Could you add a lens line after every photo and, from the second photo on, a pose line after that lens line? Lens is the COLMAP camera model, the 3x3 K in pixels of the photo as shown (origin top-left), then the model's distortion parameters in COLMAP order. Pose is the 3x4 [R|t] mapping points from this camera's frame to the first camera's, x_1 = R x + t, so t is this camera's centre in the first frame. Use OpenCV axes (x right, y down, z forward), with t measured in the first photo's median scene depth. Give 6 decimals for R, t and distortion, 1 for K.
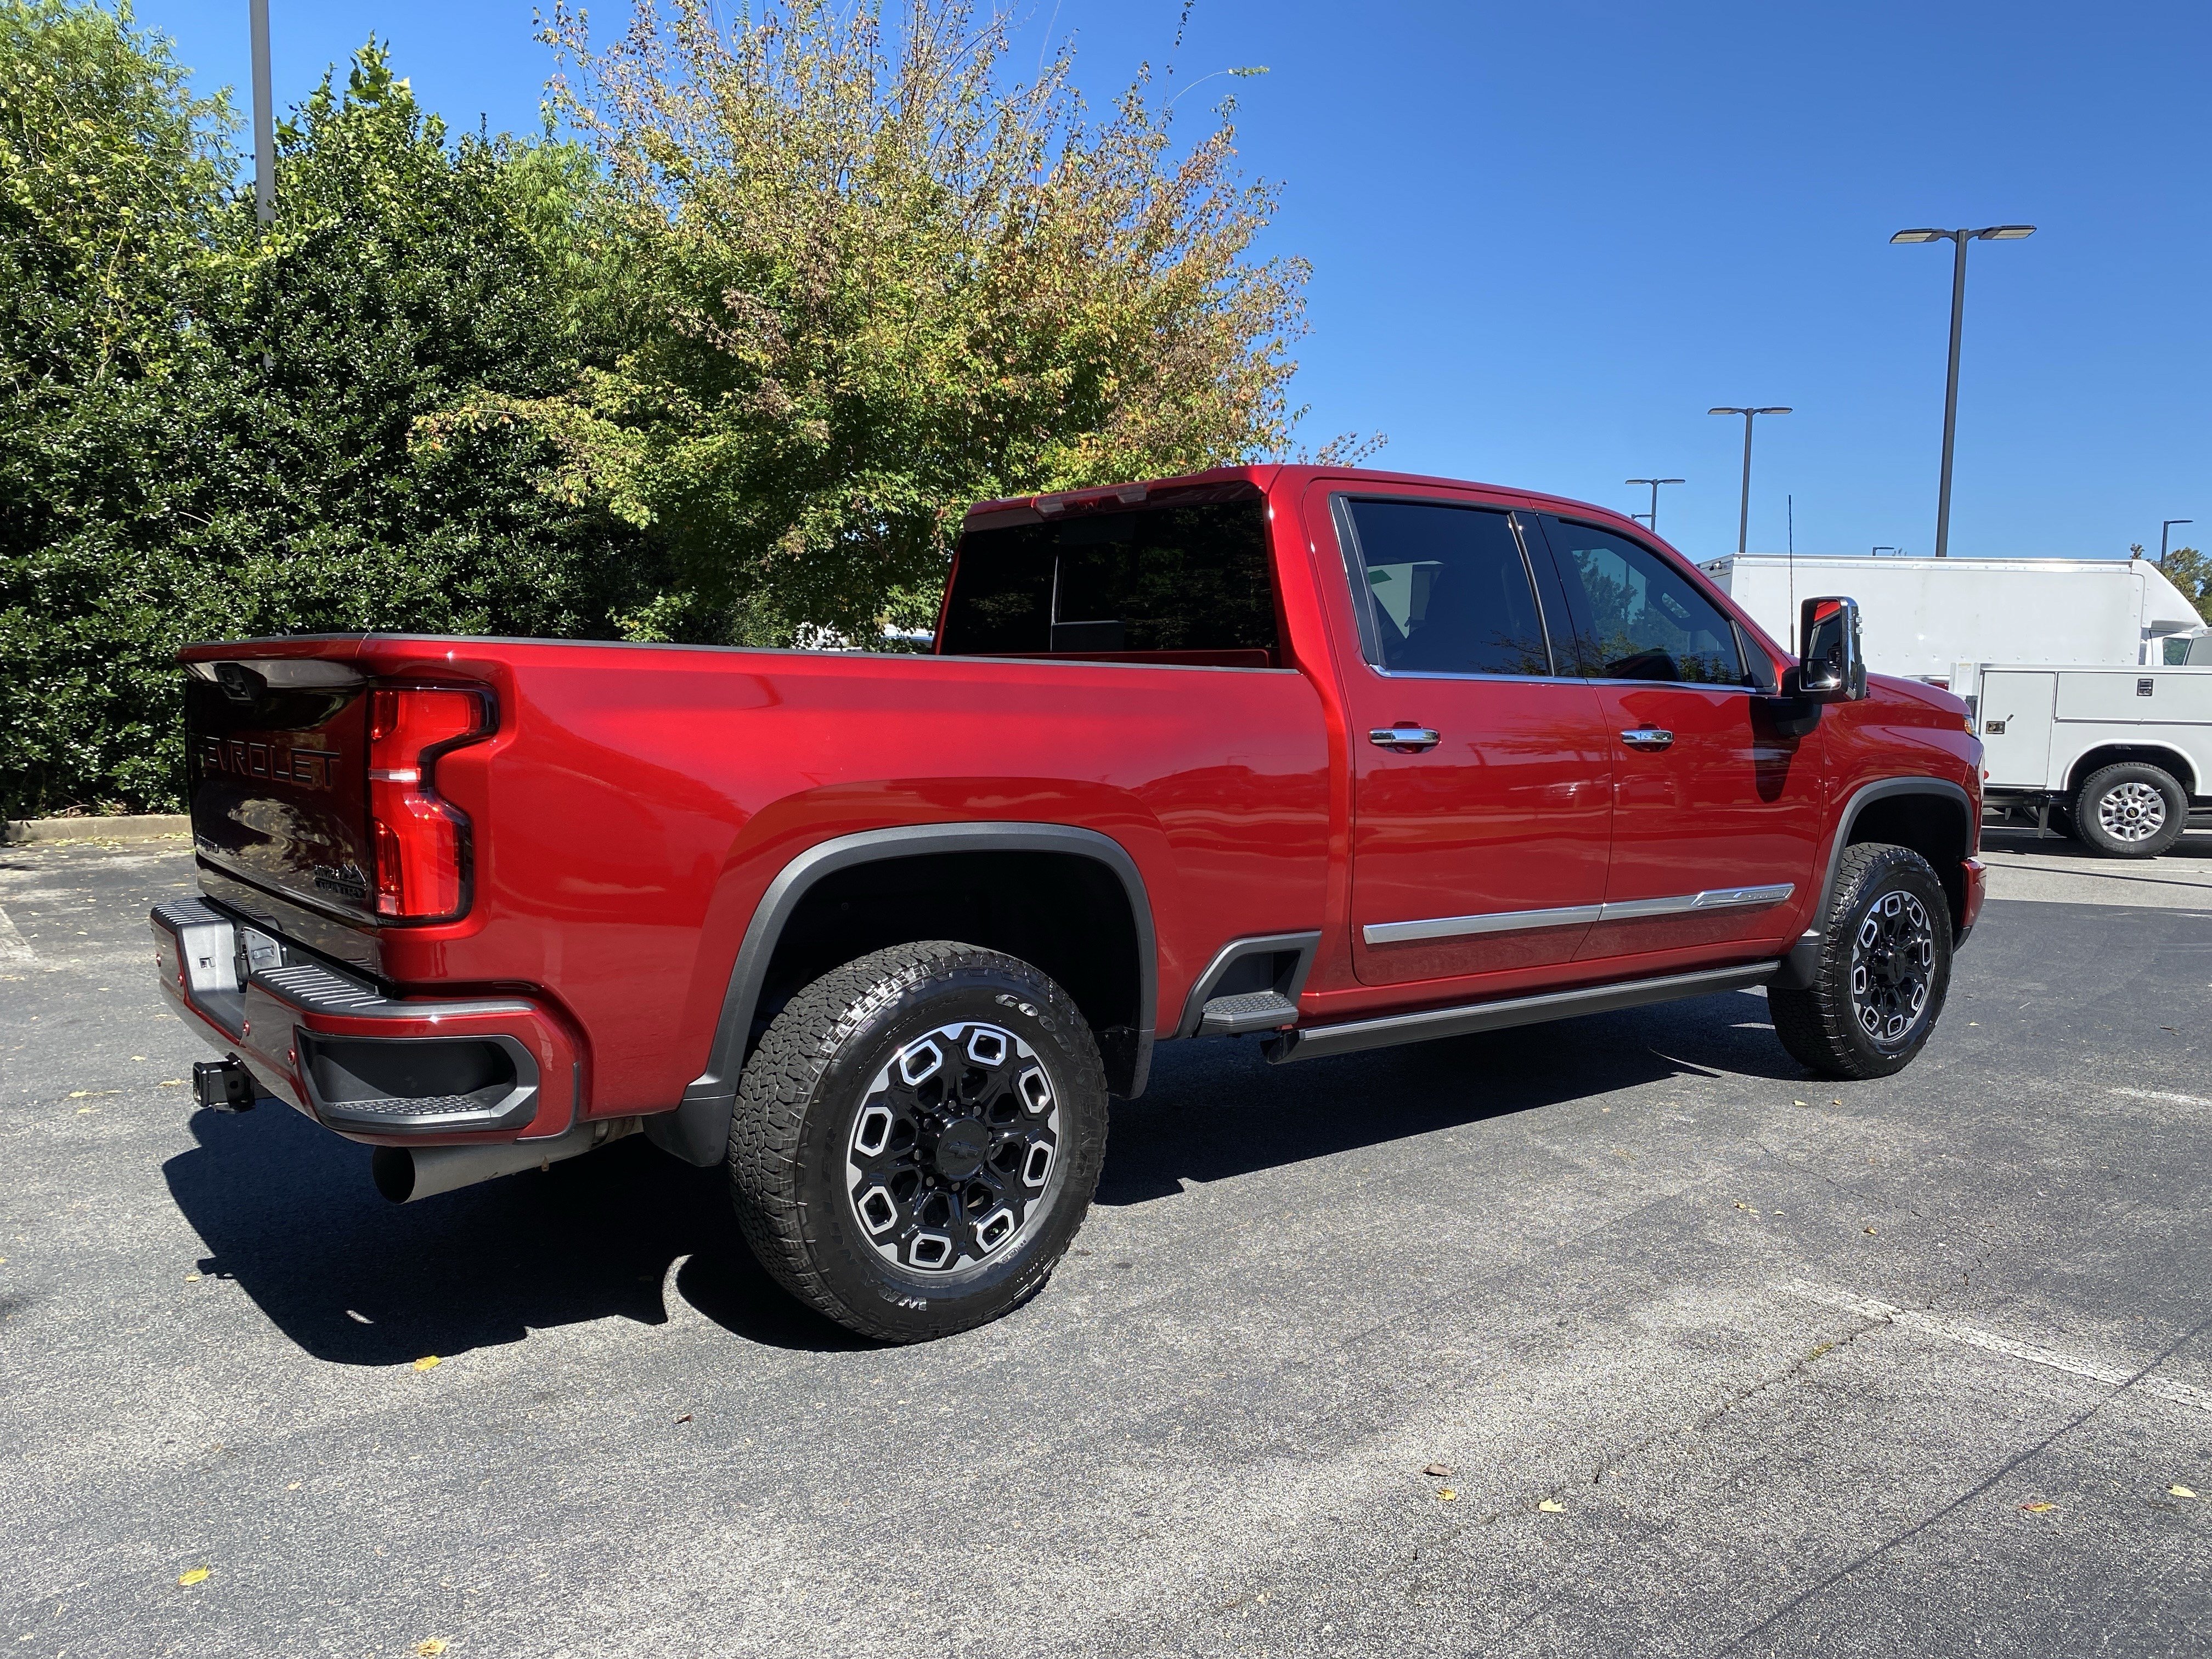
lens RADIAL K [[1691.9, 0, 1106.0], [0, 1691.9, 829.5], [0, 0, 1]] dist [0.021666, -0.007783]
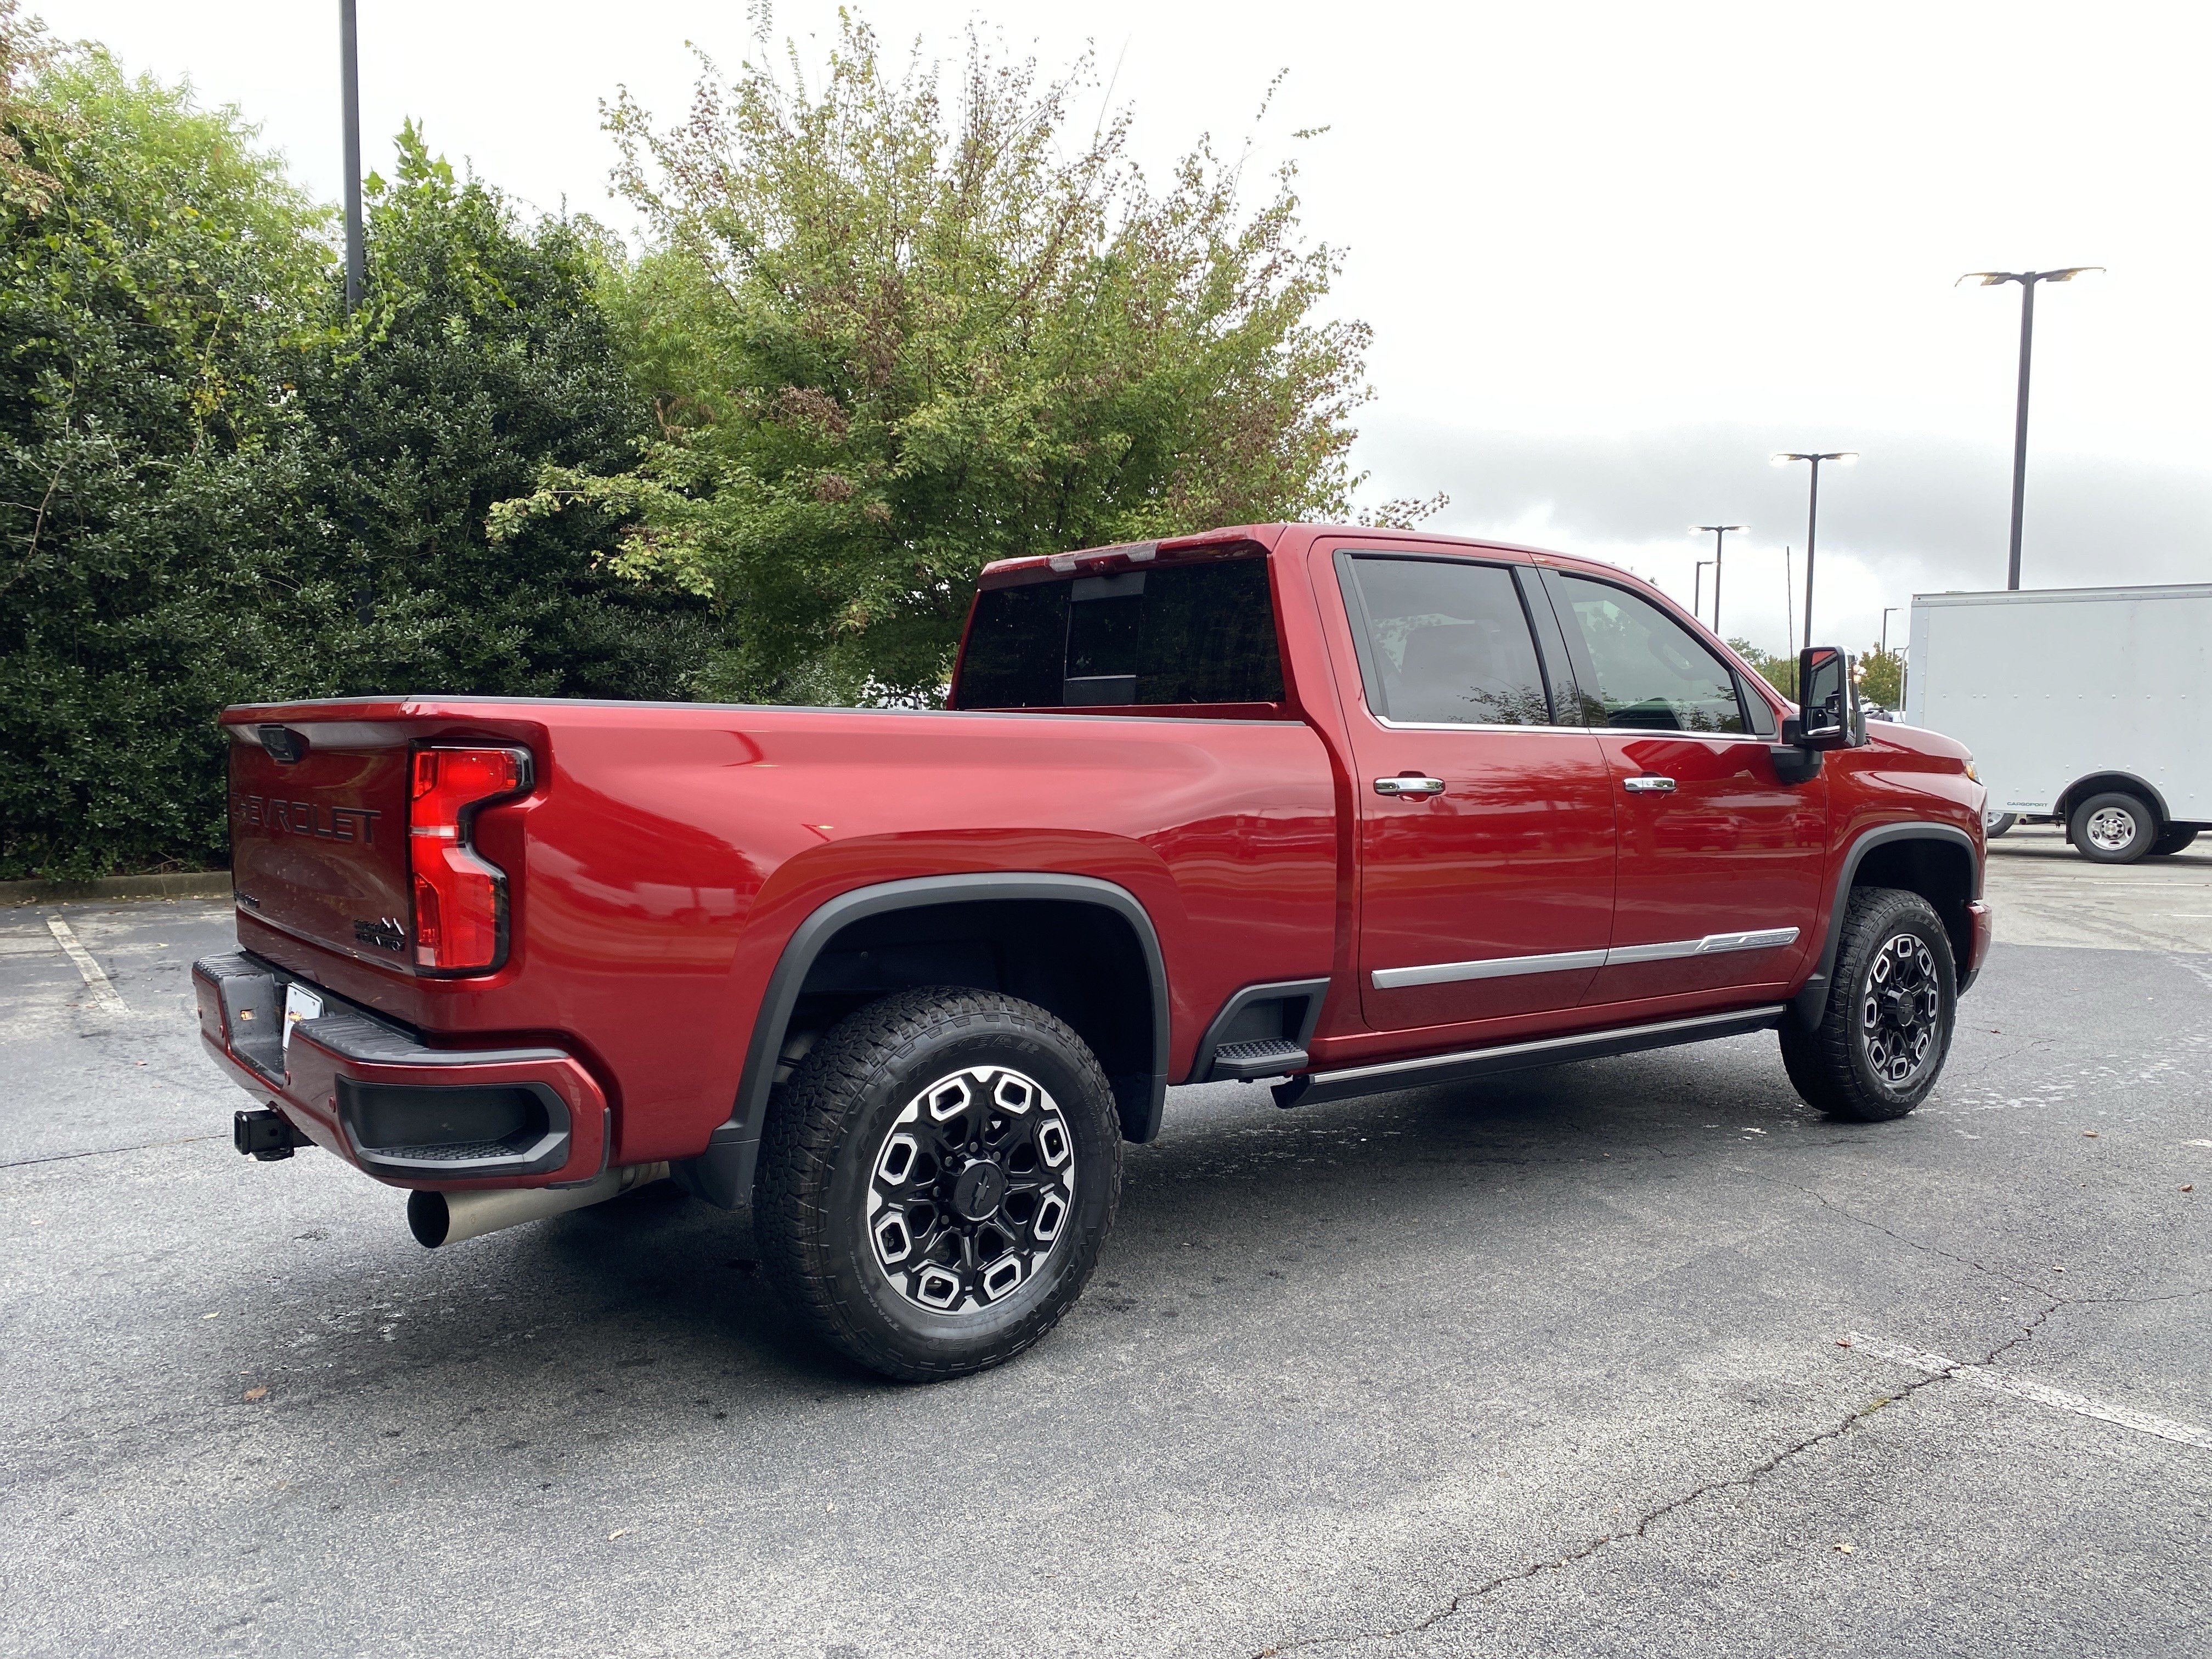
lens RADIAL K [[1686.4, 0, 1101.0], [0, 1686.4, 829.4], [0, 0, 1]] dist [0.020805, -0.004393]
pose [[0.999012, -0.006410, -0.043984, 0.018004], [0.005050, 0.999507, -0.030974, 0.001091], [0.044161, 0.030721, 0.998552, -0.013777]]
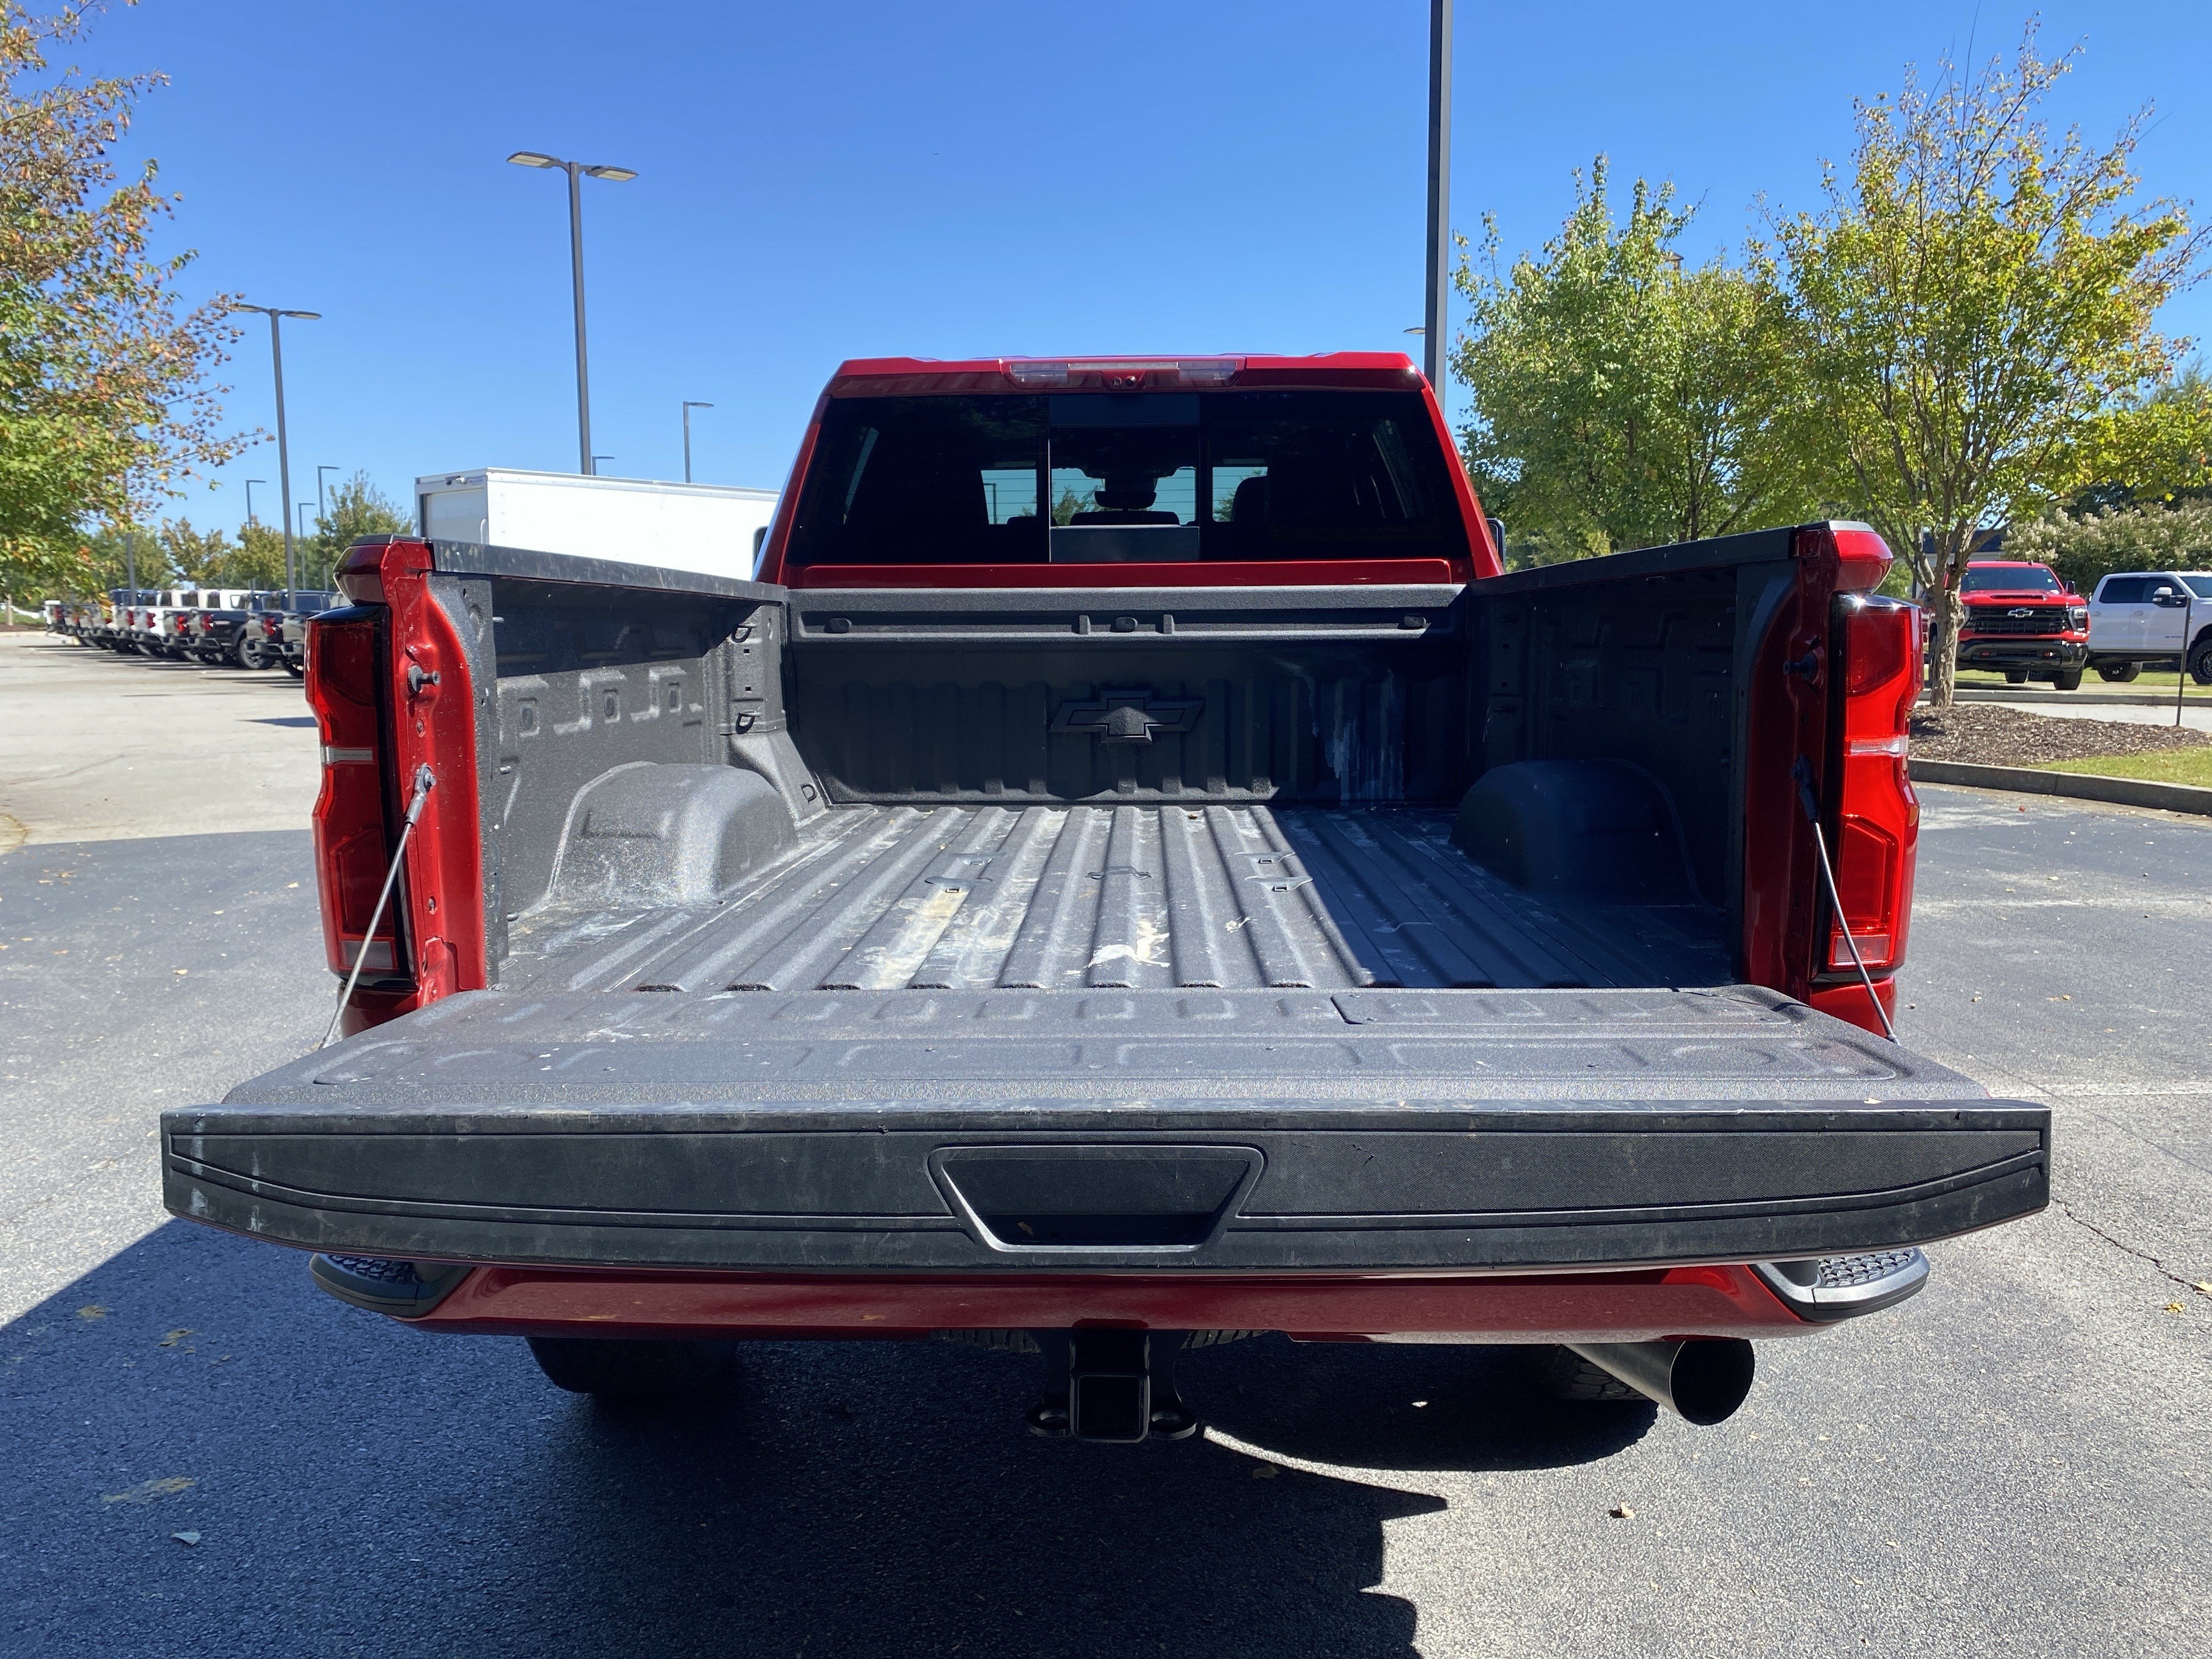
lens RADIAL K [[1691.9, 0, 1106.0], [0, 1691.9, 829.5], [0, 0, 1]] dist [0.021666, -0.007783]
pose [[0.638040, -0.114815, 0.761395, -1.015483], [0.080037, 0.993353, 0.082723, -0.075219], [-0.765833, 0.008159, 0.642988, 0.750413]]
